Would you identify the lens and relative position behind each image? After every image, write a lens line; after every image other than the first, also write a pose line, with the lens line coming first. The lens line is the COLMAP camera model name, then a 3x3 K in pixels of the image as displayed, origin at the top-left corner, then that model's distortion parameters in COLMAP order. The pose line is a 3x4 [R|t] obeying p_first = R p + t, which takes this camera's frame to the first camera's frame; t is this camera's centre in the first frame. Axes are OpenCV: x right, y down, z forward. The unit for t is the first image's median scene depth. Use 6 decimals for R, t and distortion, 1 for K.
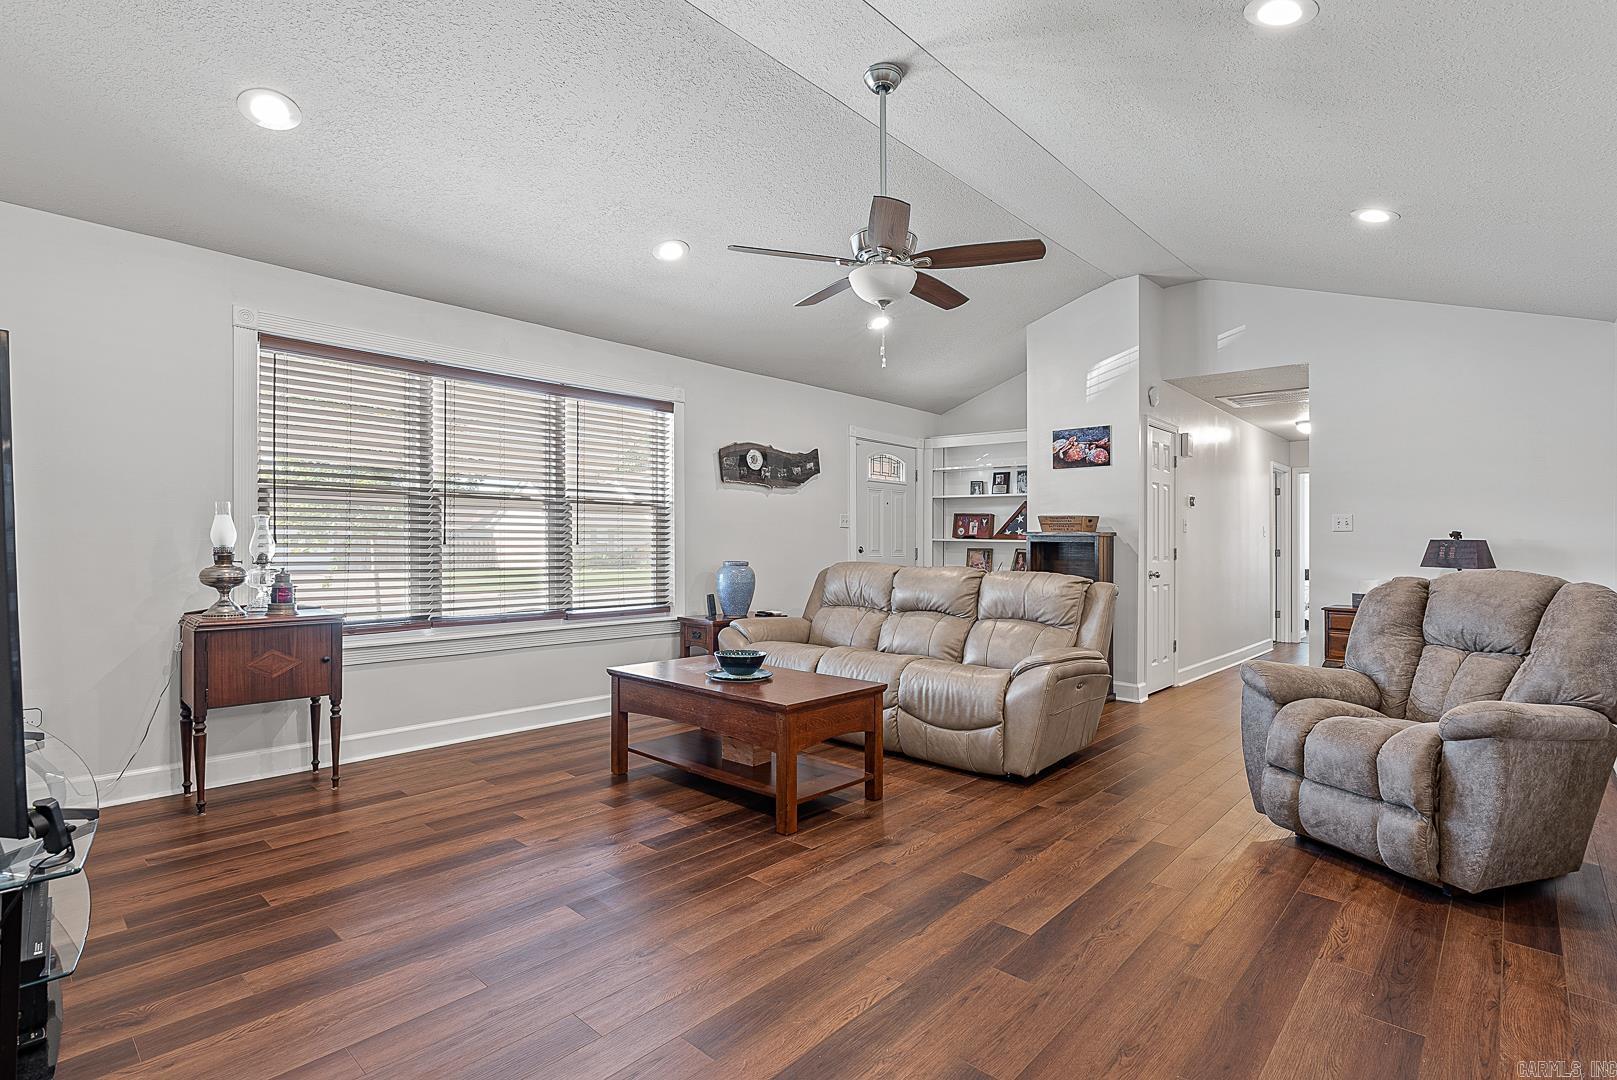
lens RADIAL K [[772.8, 0, 803.8], [0, 772.8, 531.3], [0, 0, 1]] dist [-0.001663, -0.001052]
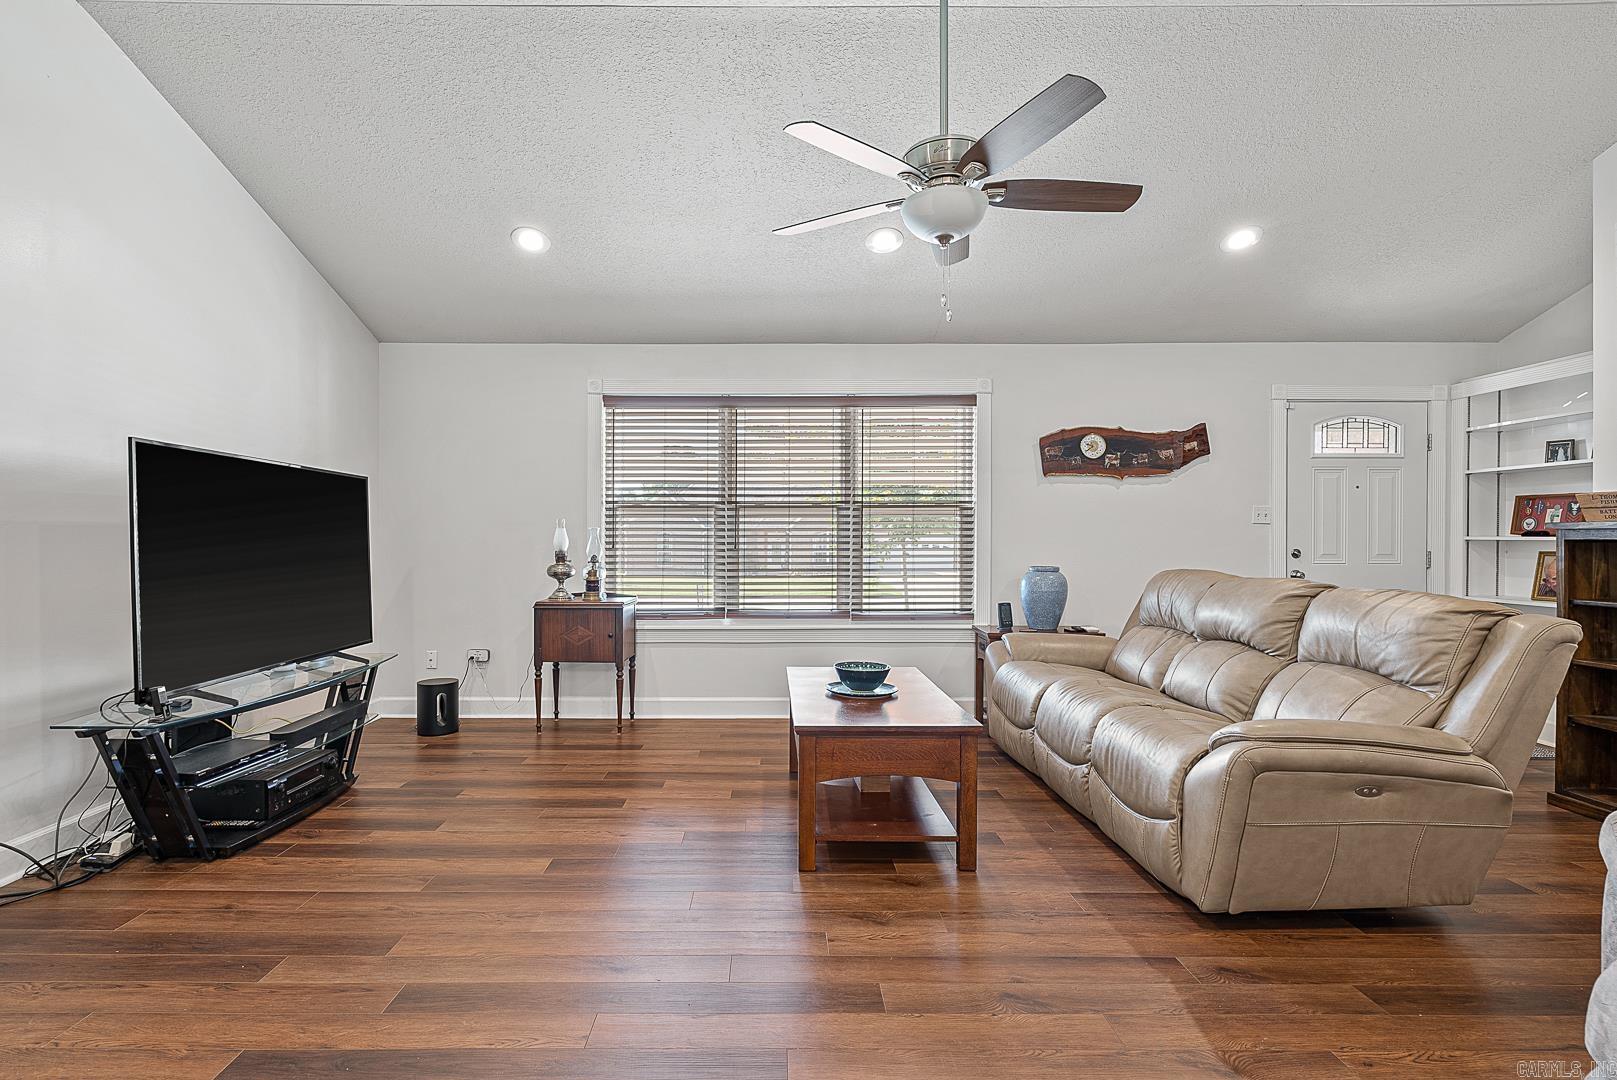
lens RADIAL K [[744.7, 0, 772.5], [0, 744.7, 542.3], [0, 0, 1]] dist [-0.006017, 0.002271]
pose [[0.677156, -0.009383, -0.735779, 0.286409], [0.016227, 0.999866, 0.002184, 0.004215], [0.735660, -0.013418, 0.677218, 0.189593]]
